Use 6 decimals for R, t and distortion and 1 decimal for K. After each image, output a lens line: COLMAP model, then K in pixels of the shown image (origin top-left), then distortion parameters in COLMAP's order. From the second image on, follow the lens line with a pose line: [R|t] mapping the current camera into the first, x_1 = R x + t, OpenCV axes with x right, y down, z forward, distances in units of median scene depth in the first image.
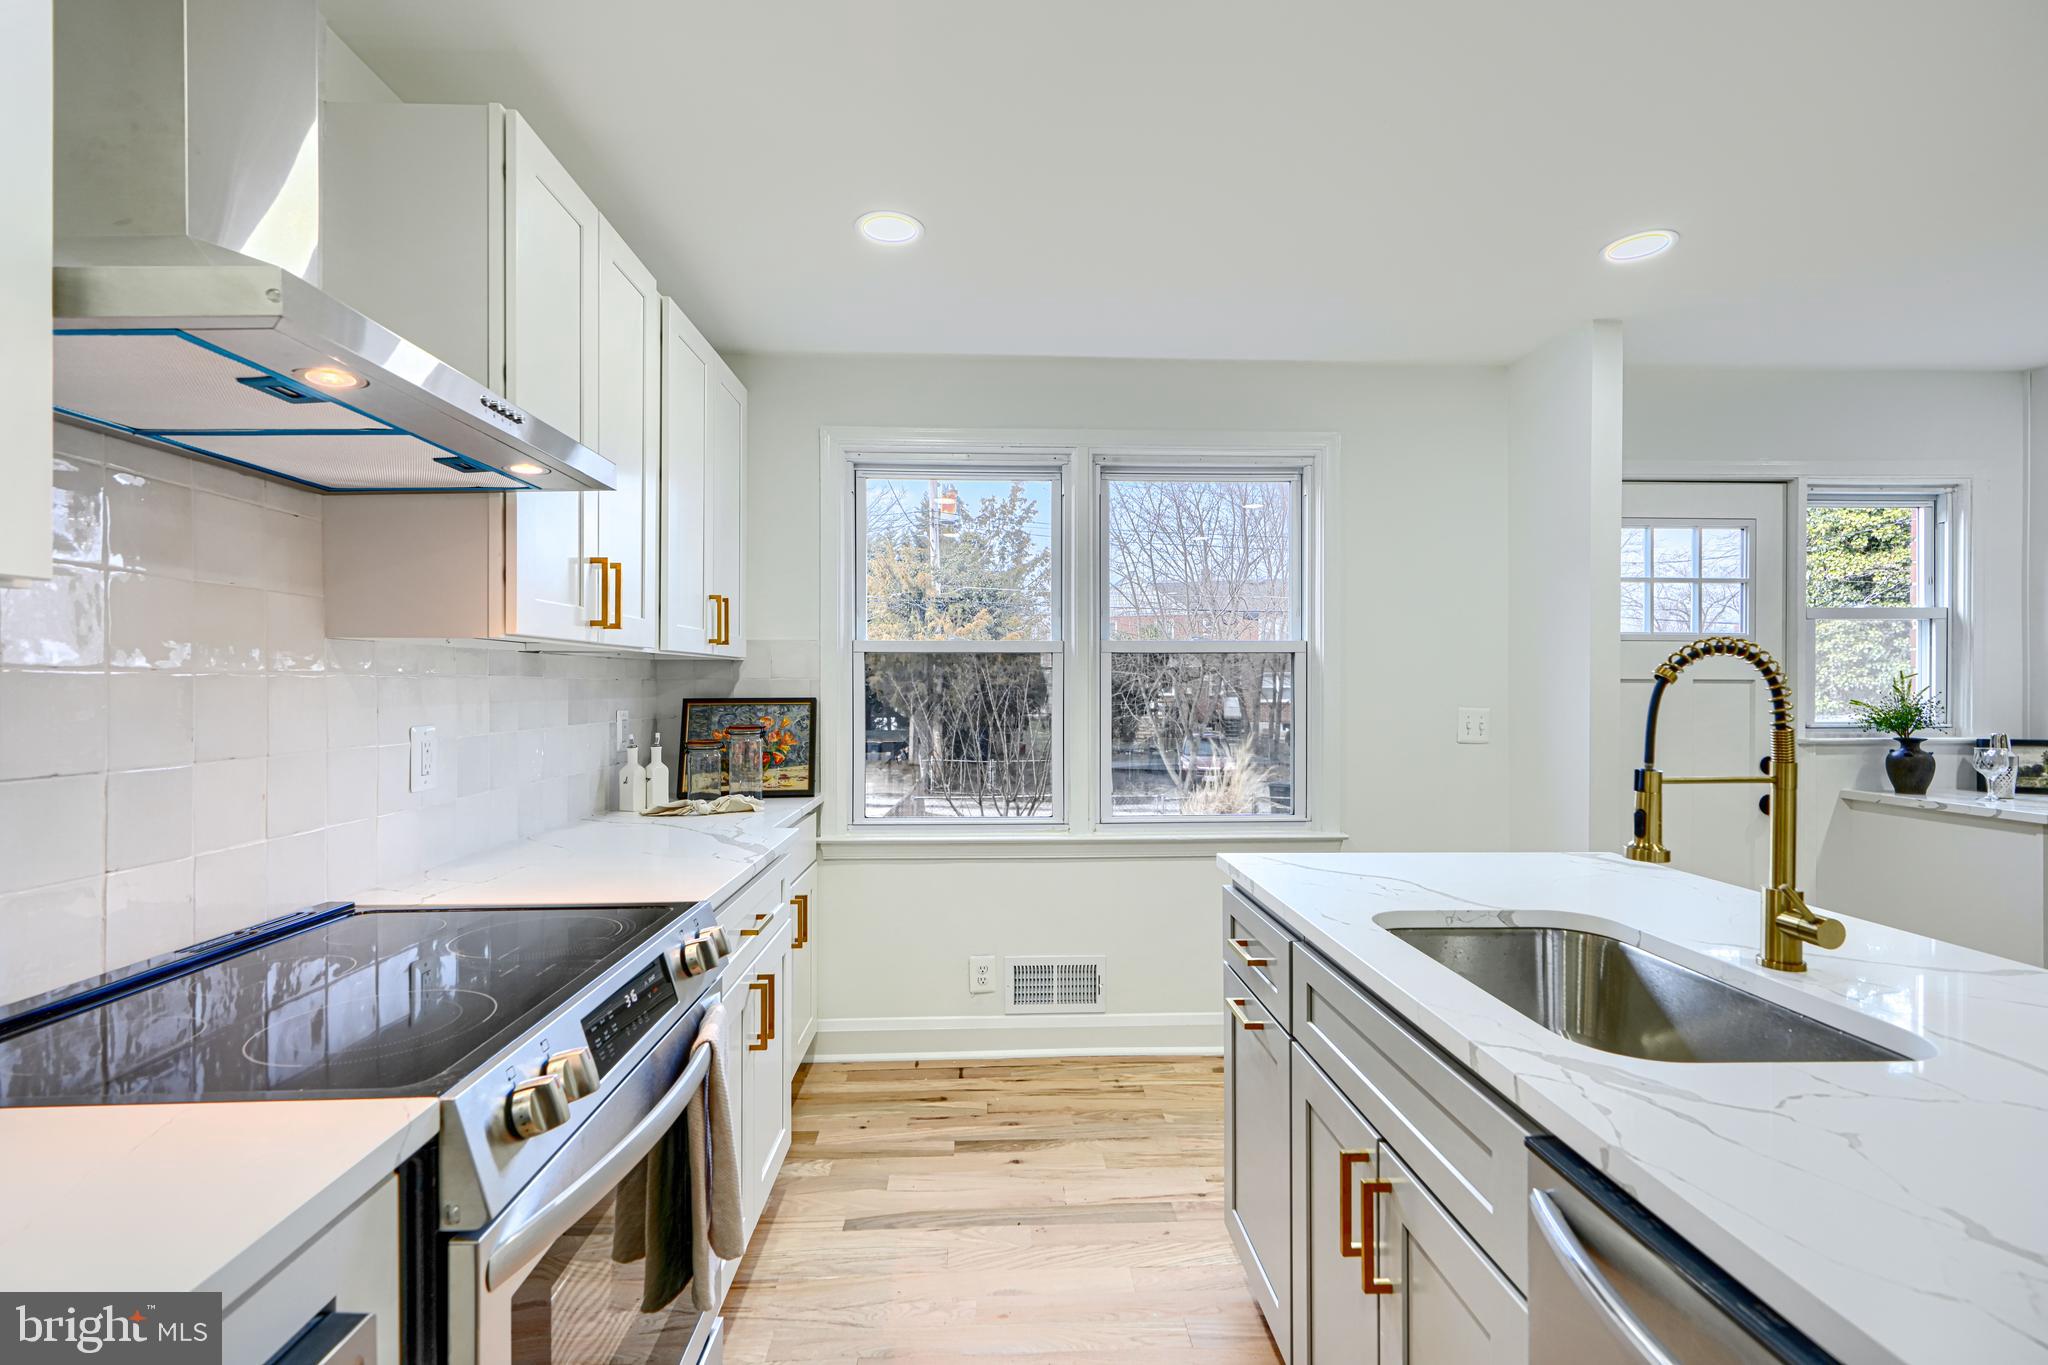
lens RADIAL K [[925.9, 0, 1021.4], [0, 925.9, 680.4], [0, 0, 1]] dist [0.002812, -0.000201]
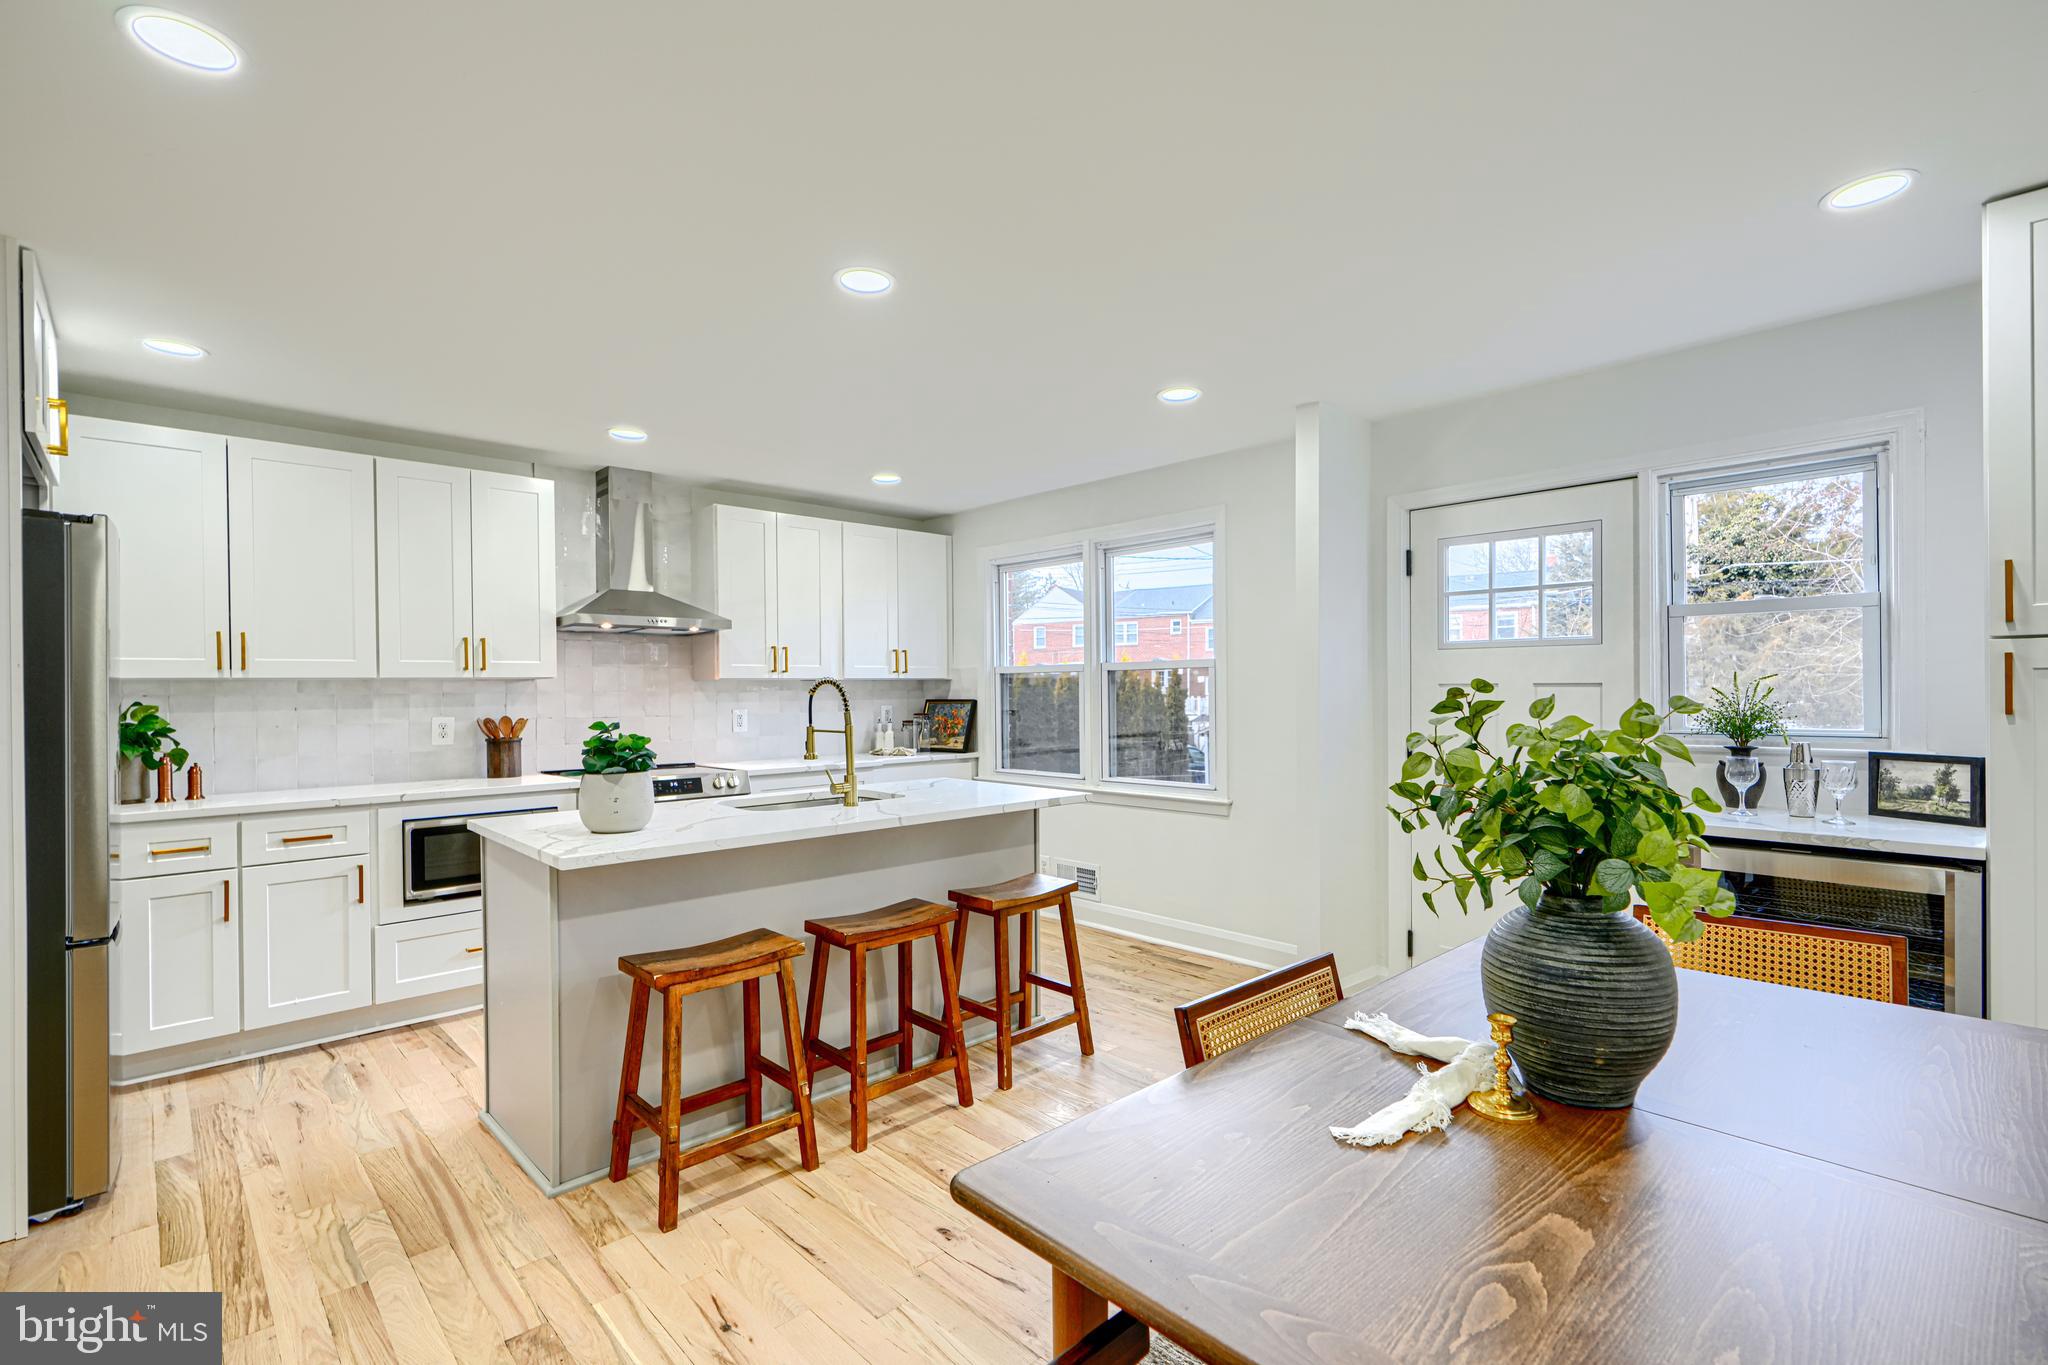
lens RADIAL K [[925.9, 0, 1019.8], [0, 925.9, 691.4], [0, 0, 1]] dist [0.002812, -0.000201]
pose [[0.655522, -0.004974, -0.755159, 1.224419], [0.012723, 0.999909, 0.004458, -0.004412], [0.755069, -0.012530, 0.655526, -0.122572]]
